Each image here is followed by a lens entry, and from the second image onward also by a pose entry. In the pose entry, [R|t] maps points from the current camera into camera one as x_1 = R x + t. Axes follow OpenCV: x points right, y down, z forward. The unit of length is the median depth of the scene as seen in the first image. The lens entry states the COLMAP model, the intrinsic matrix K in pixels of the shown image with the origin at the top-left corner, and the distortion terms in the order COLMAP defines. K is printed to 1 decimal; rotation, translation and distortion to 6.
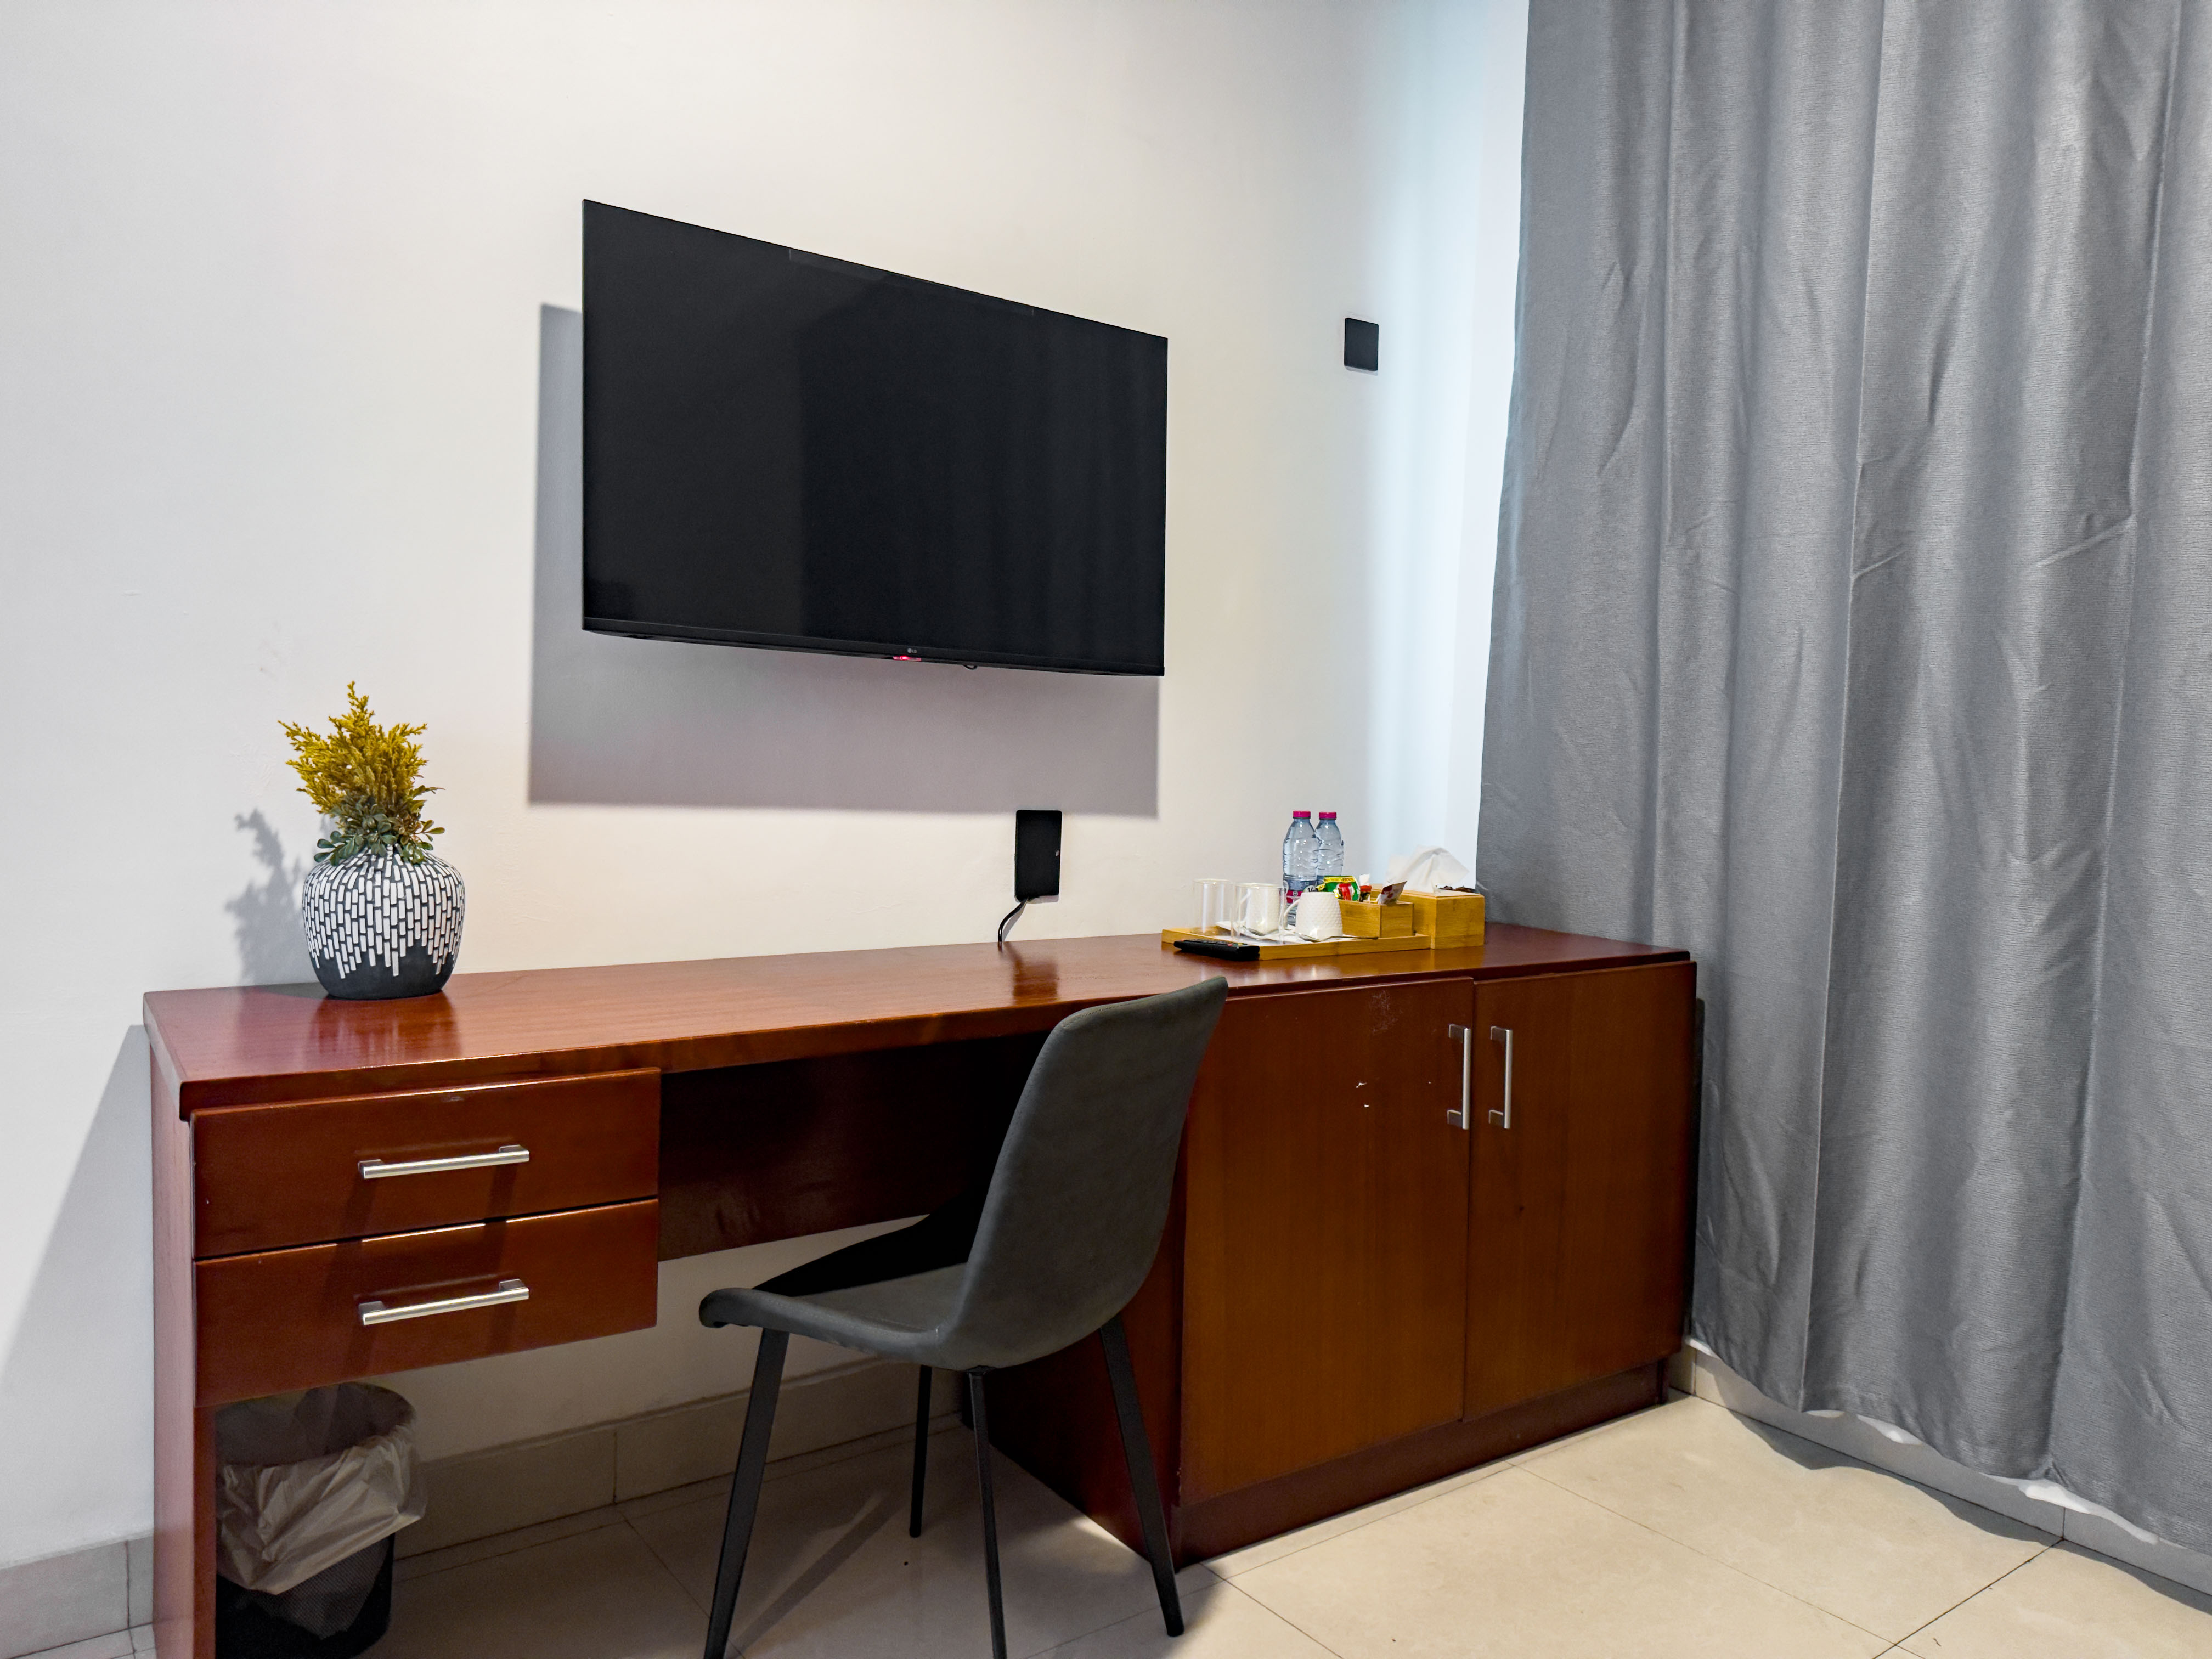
lens RADIAL K [[1557.4, 0, 1102.2], [0, 1557.4, 827.5], [0, 0, 1]] dist [-0.000965, -0.026302]
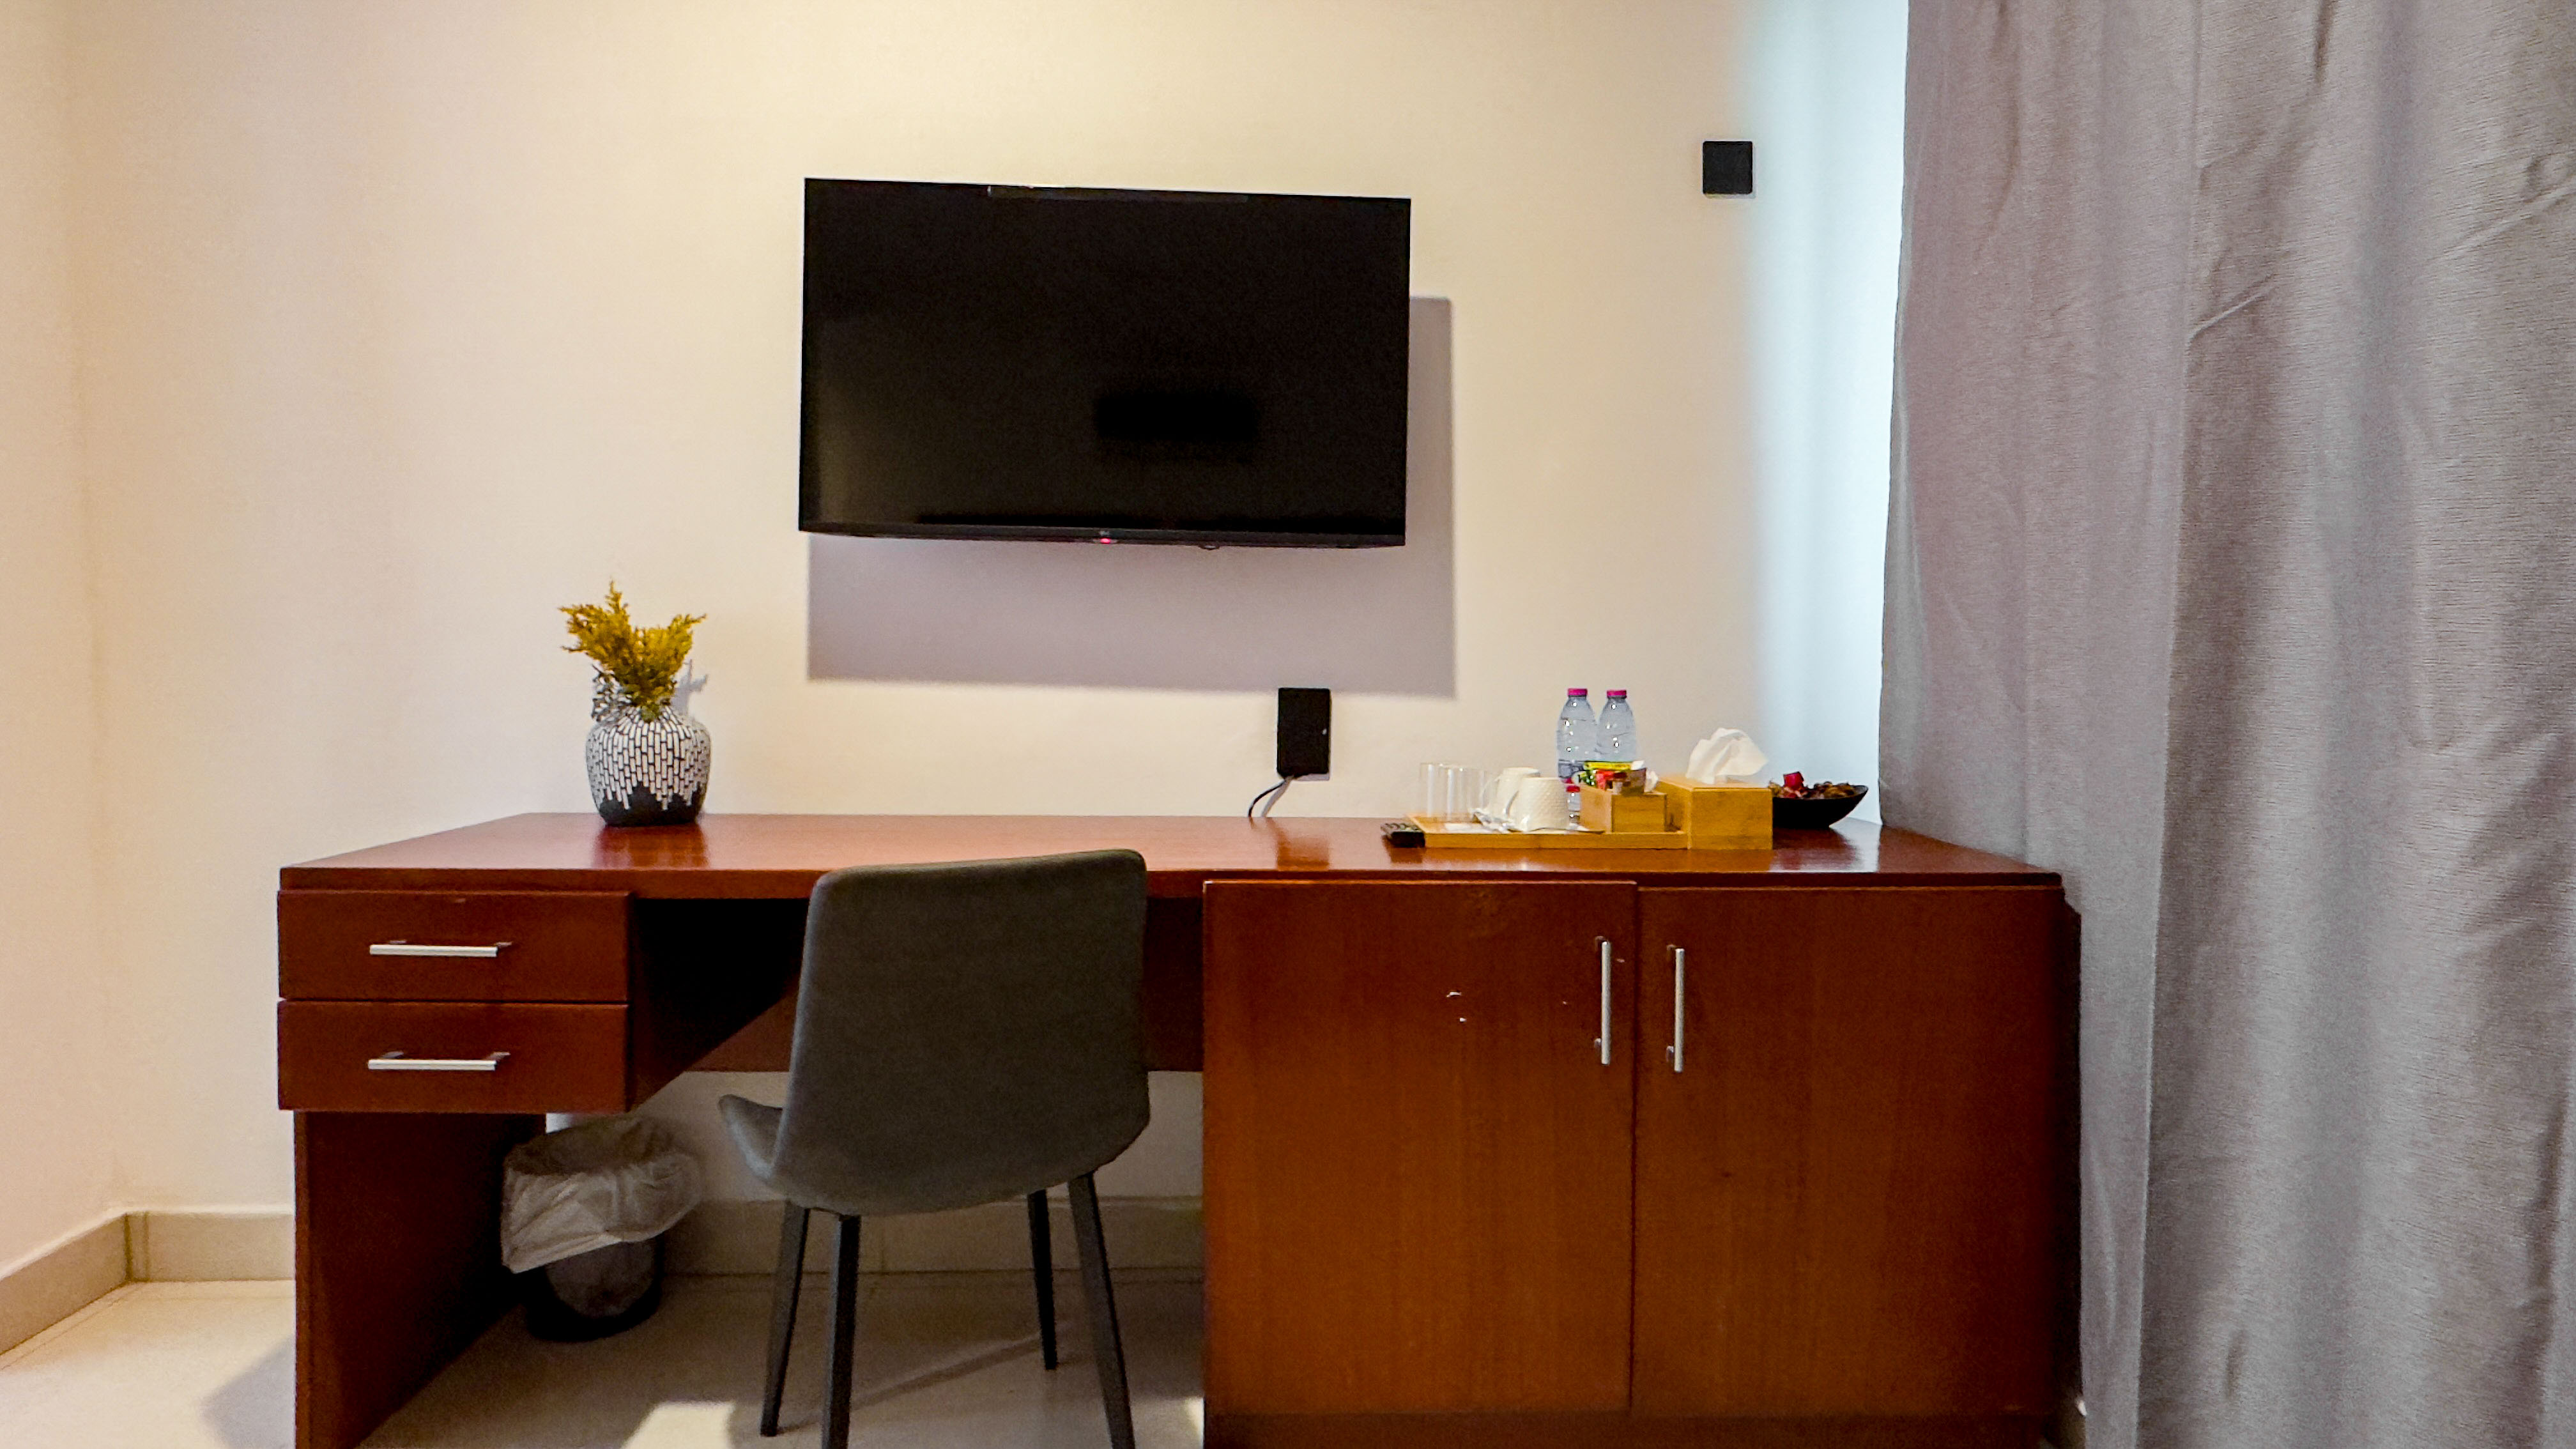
lens RADIAL K [[1329.0, 0, 1288.2], [0, 1329.0, 709.9], [0, 0, 1]] dist [-0.017592, 0.008005]
pose [[0.839849, 0.003326, -0.542810, 0.465008], [-0.015064, 0.999739, -0.017181, 0.019620], [0.542611, 0.022607, 0.839680, 0.300872]]
